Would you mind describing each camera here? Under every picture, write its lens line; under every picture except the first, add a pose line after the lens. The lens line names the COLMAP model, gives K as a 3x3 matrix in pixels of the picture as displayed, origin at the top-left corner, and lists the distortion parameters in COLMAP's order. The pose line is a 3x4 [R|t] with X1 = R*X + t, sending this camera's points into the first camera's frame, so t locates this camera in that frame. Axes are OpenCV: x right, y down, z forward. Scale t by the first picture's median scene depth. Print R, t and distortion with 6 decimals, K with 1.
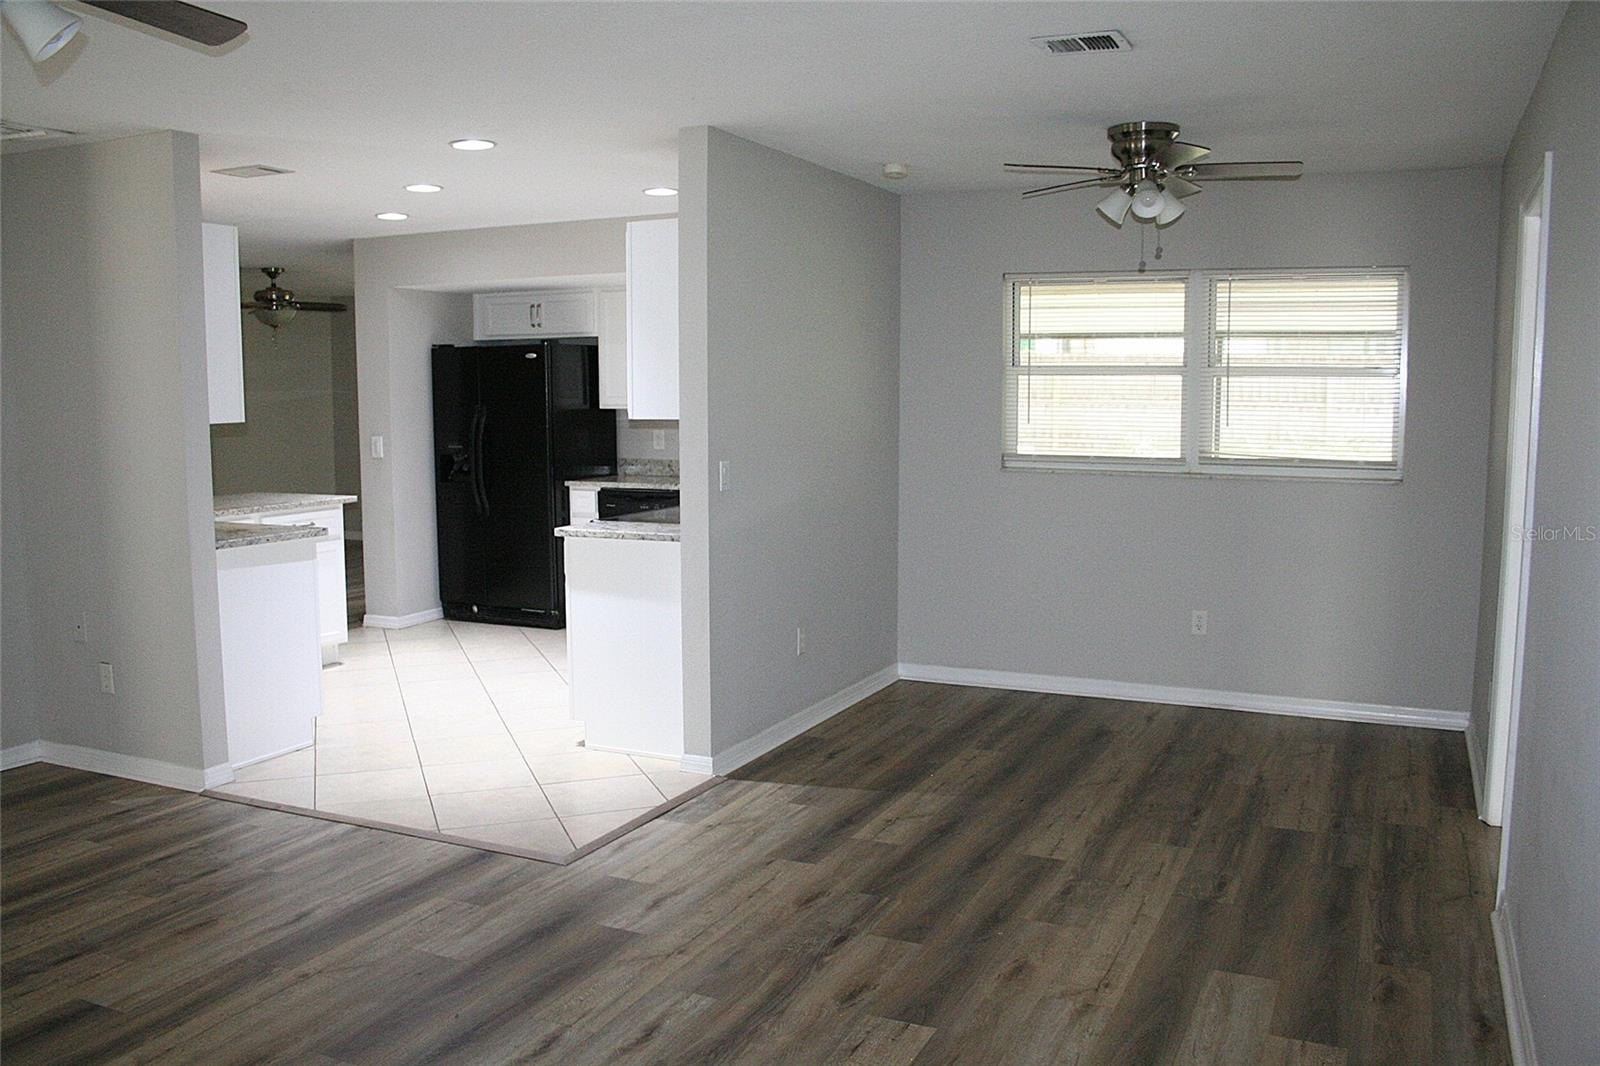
lens RADIAL K [[1344.5, 0, 800.0], [0, 1344.5, 533.0], [0, 0, 1]] dist [-0.175221, 0.161071]
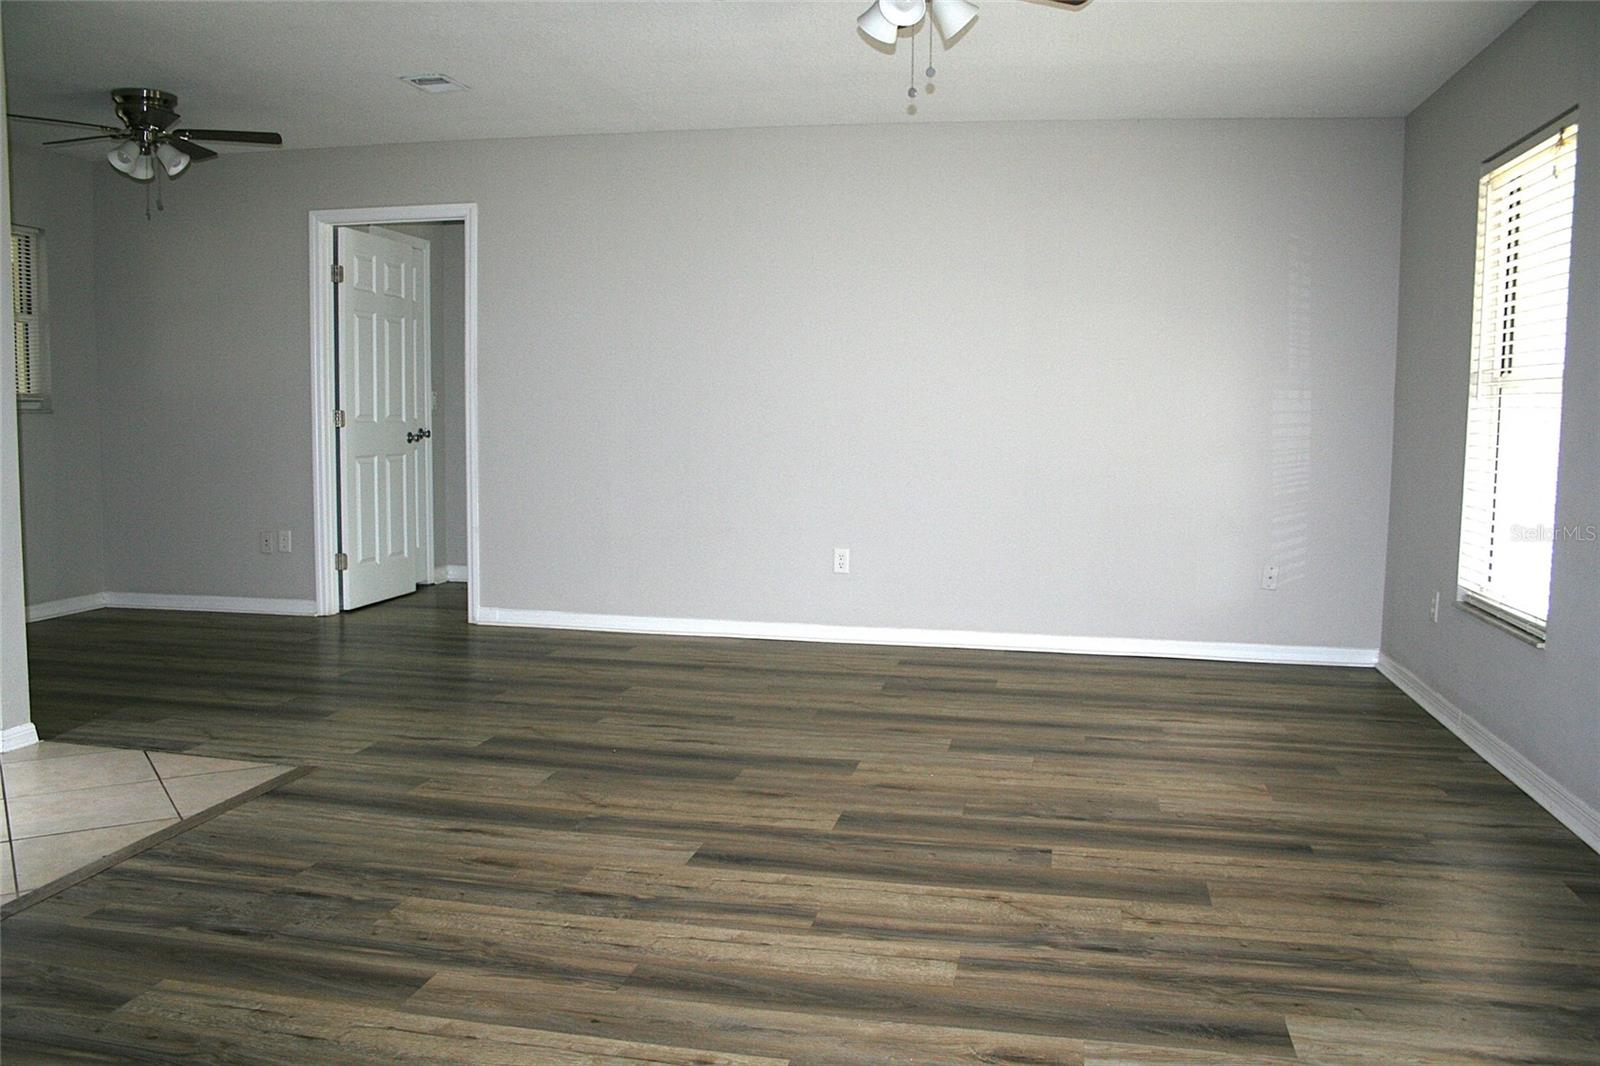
lens RADIAL K [[1344.5, 0, 800.0], [0, 1344.5, 533.0], [0, 0, 1]] dist [-0.175221, 0.161071]
pose [[-0.228732, -0.089382, 0.969377, -0.979802], [0.096588, 0.988779, 0.113962, 0.003449], [-0.968686, 0.119697, -0.217532, 0.702299]]
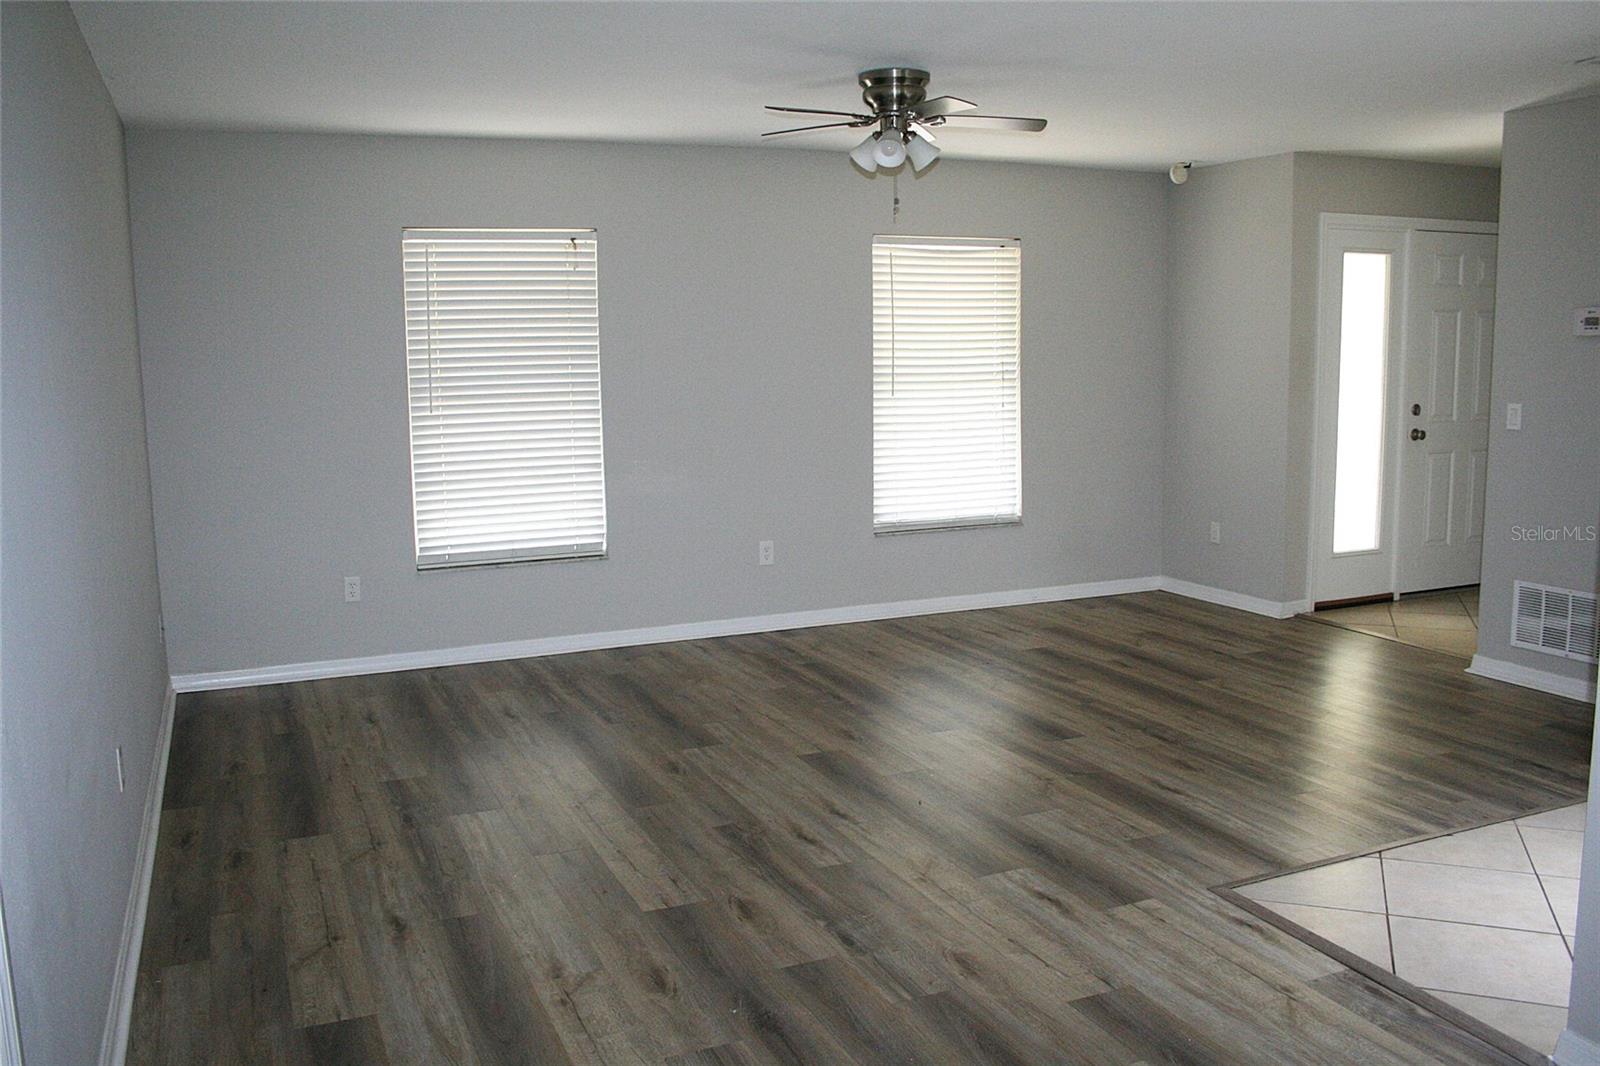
lens RADIAL K [[1344.5, 0, 800.0], [0, 1344.5, 533.0], [0, 0, 1]] dist [-0.175221, 0.161071]
pose [[-0.661511, 0.119301, -0.740385, 0.500465], [-0.066036, 0.974164, 0.215971, -0.117457], [0.747022, 0.191759, -0.636542, 1.079141]]
